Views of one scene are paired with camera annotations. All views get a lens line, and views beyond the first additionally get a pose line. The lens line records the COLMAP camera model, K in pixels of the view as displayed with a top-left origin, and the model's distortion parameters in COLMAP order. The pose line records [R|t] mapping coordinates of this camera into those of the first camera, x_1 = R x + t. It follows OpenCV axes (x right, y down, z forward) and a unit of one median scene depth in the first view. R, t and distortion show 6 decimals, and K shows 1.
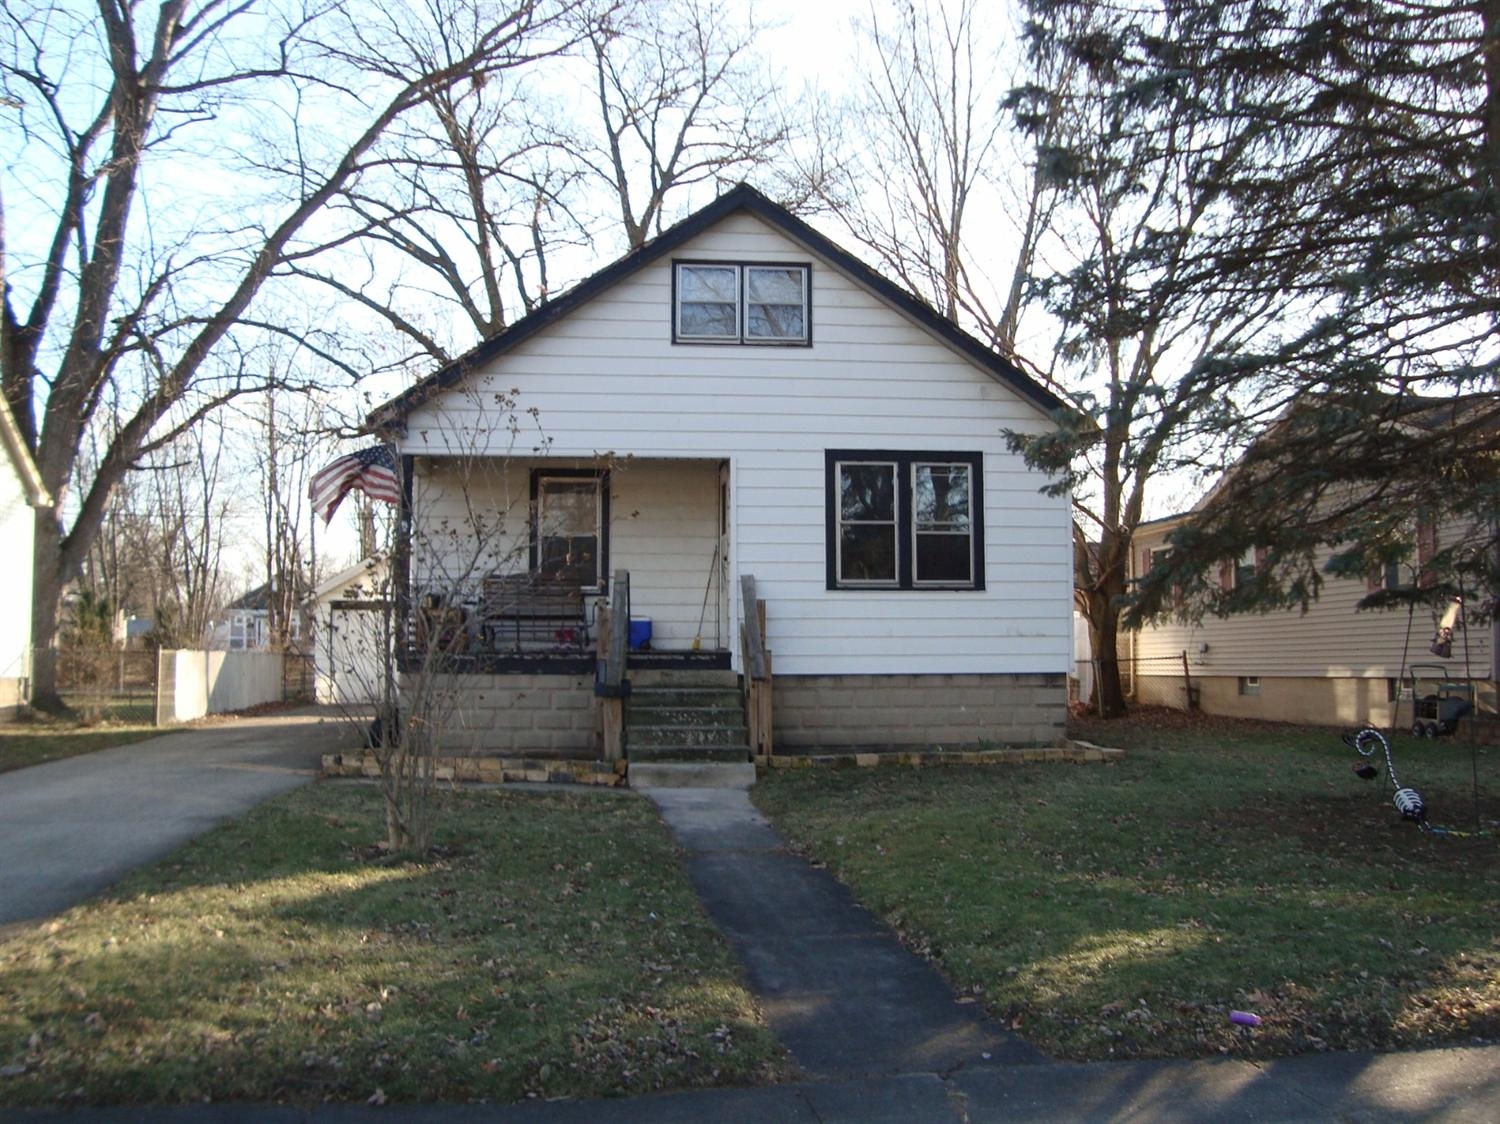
lens RADIAL K [[1438.6, 0, 813.9], [0, 1438.6, 558.1], [0, 0, 1]] dist [-0.186762, 0.012800]
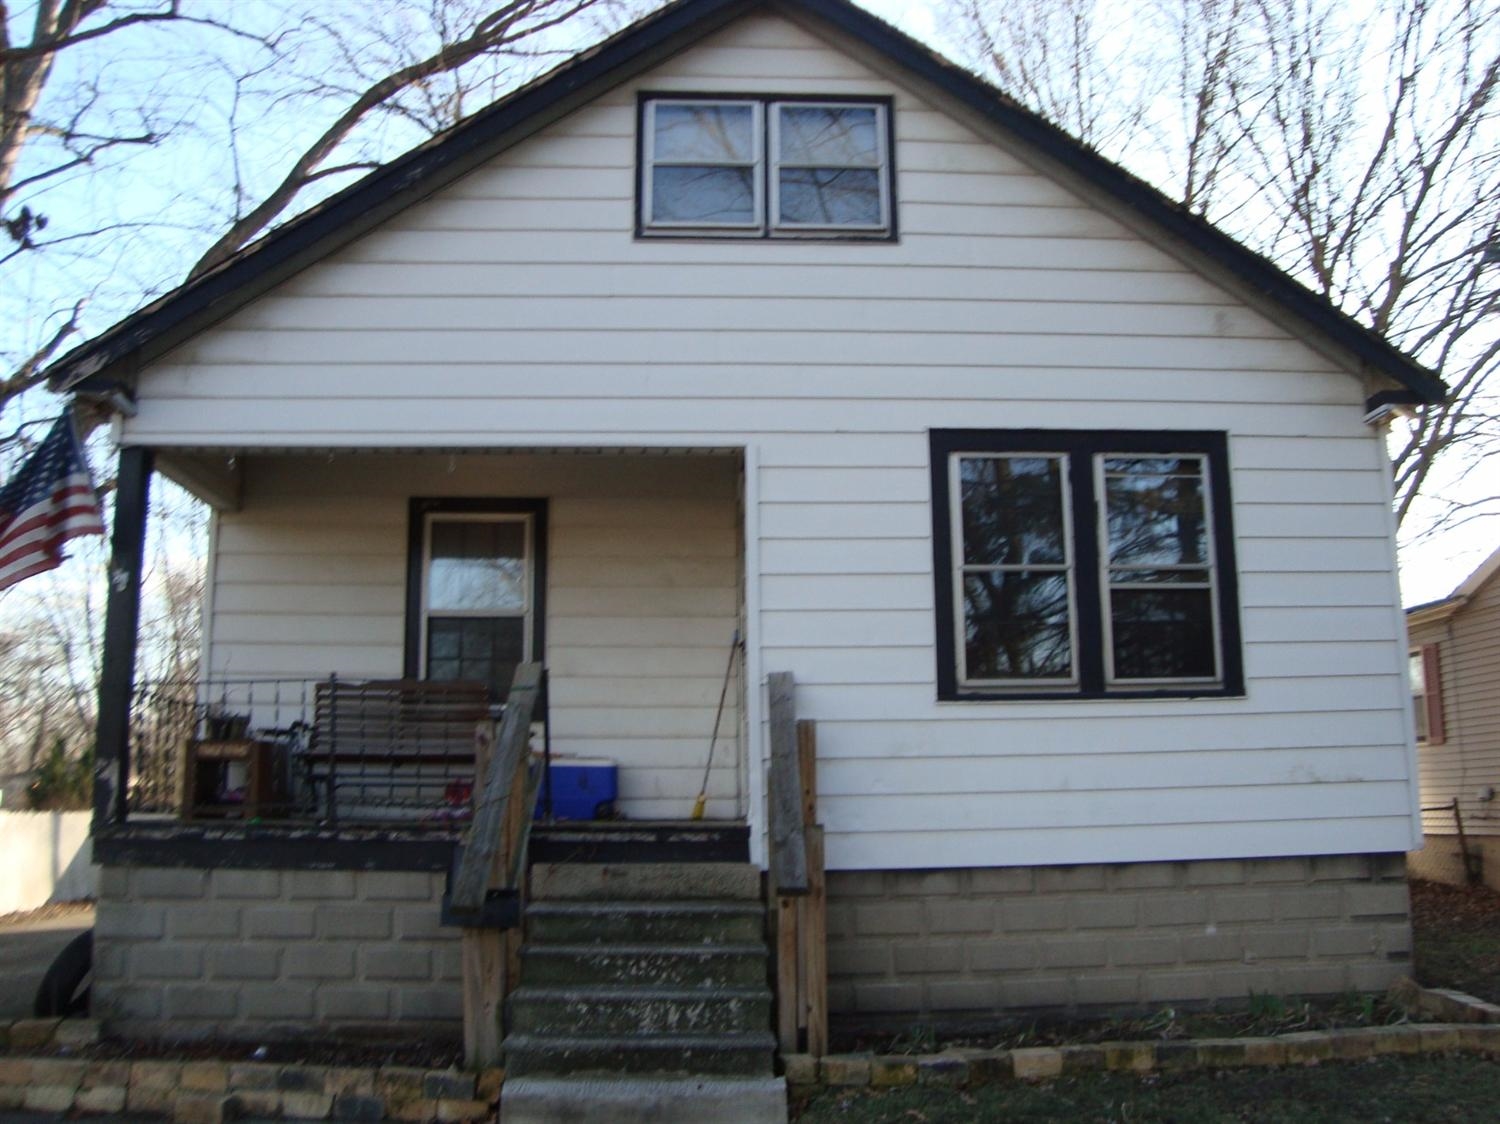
lens RADIAL K [[1438.6, 0, 813.9], [0, 1438.6, 558.1], [0, 0, 1]] dist [-0.186762, 0.012800]
pose [[0.997623, -0.021366, -0.065520, -0.000618], [0.014329, 0.994258, -0.106041, 0.025212], [0.067409, 0.104850, 0.992201, 0.488863]]
